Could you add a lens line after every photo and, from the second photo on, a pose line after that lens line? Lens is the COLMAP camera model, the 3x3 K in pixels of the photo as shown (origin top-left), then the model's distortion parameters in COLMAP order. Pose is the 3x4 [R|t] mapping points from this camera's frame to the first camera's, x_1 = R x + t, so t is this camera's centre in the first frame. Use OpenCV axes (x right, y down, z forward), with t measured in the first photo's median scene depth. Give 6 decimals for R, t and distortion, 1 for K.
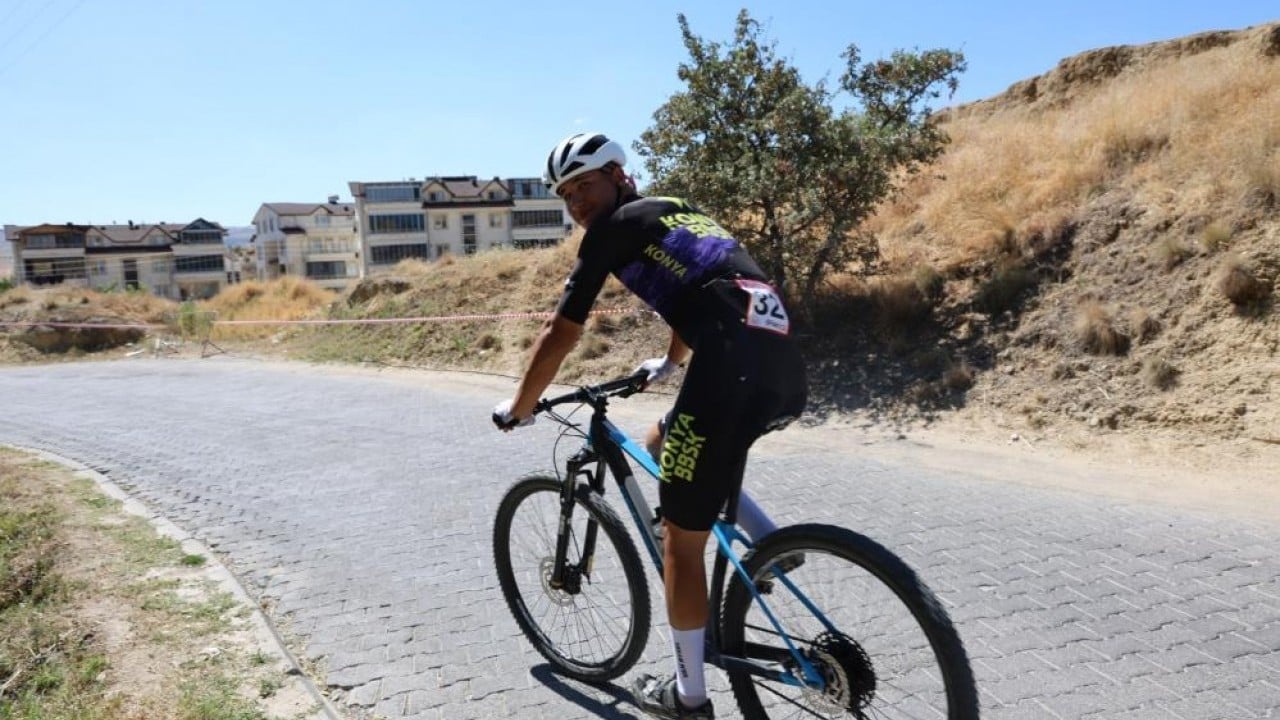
lens RADIAL K [[881.1, 0, 640.0], [0, 881.1, 360.0], [0, 0, 1]] dist [-0.079492, 0.057150]
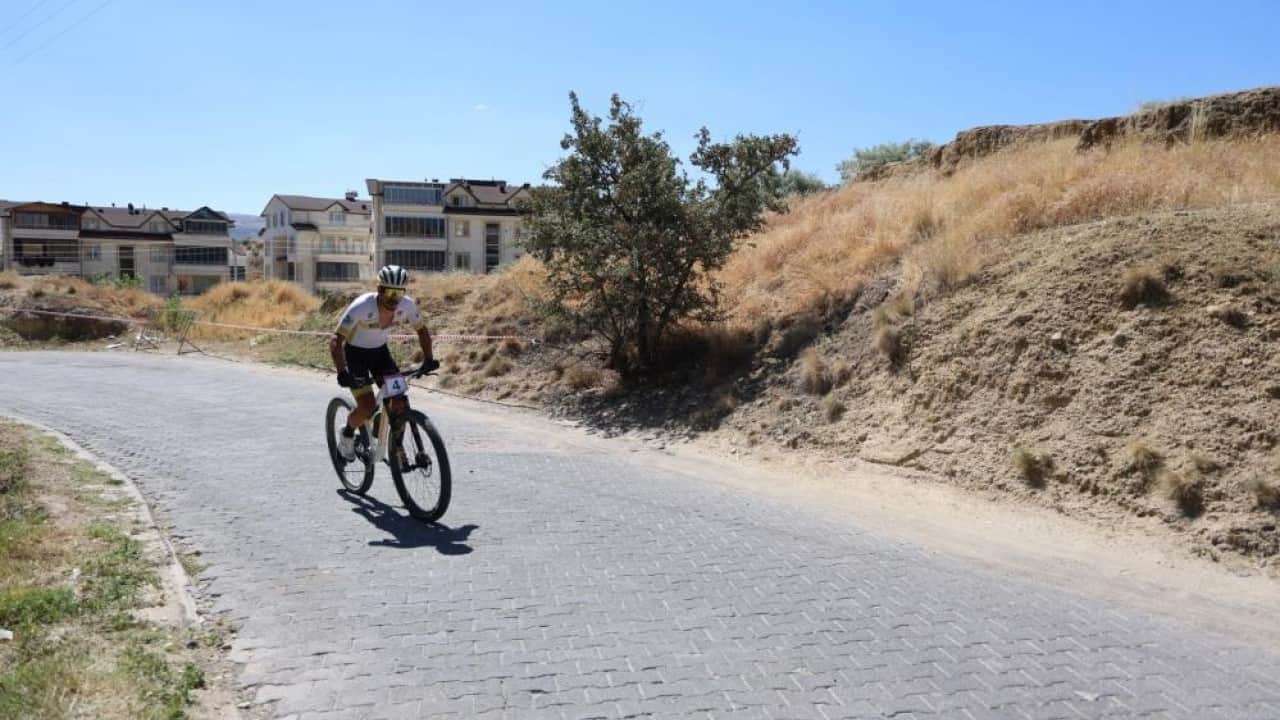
lens RADIAL K [[991.1, 0, 637.8], [0, 991.1, 376.3], [0, 0, 1]] dist [-0.053403, 0.081793]
pose [[0.996282, 0.070513, -0.049500, 0.078768], [-0.071361, 0.997329, -0.015563, 0.001962], [0.048271, 0.019037, 0.998653, -0.114215]]
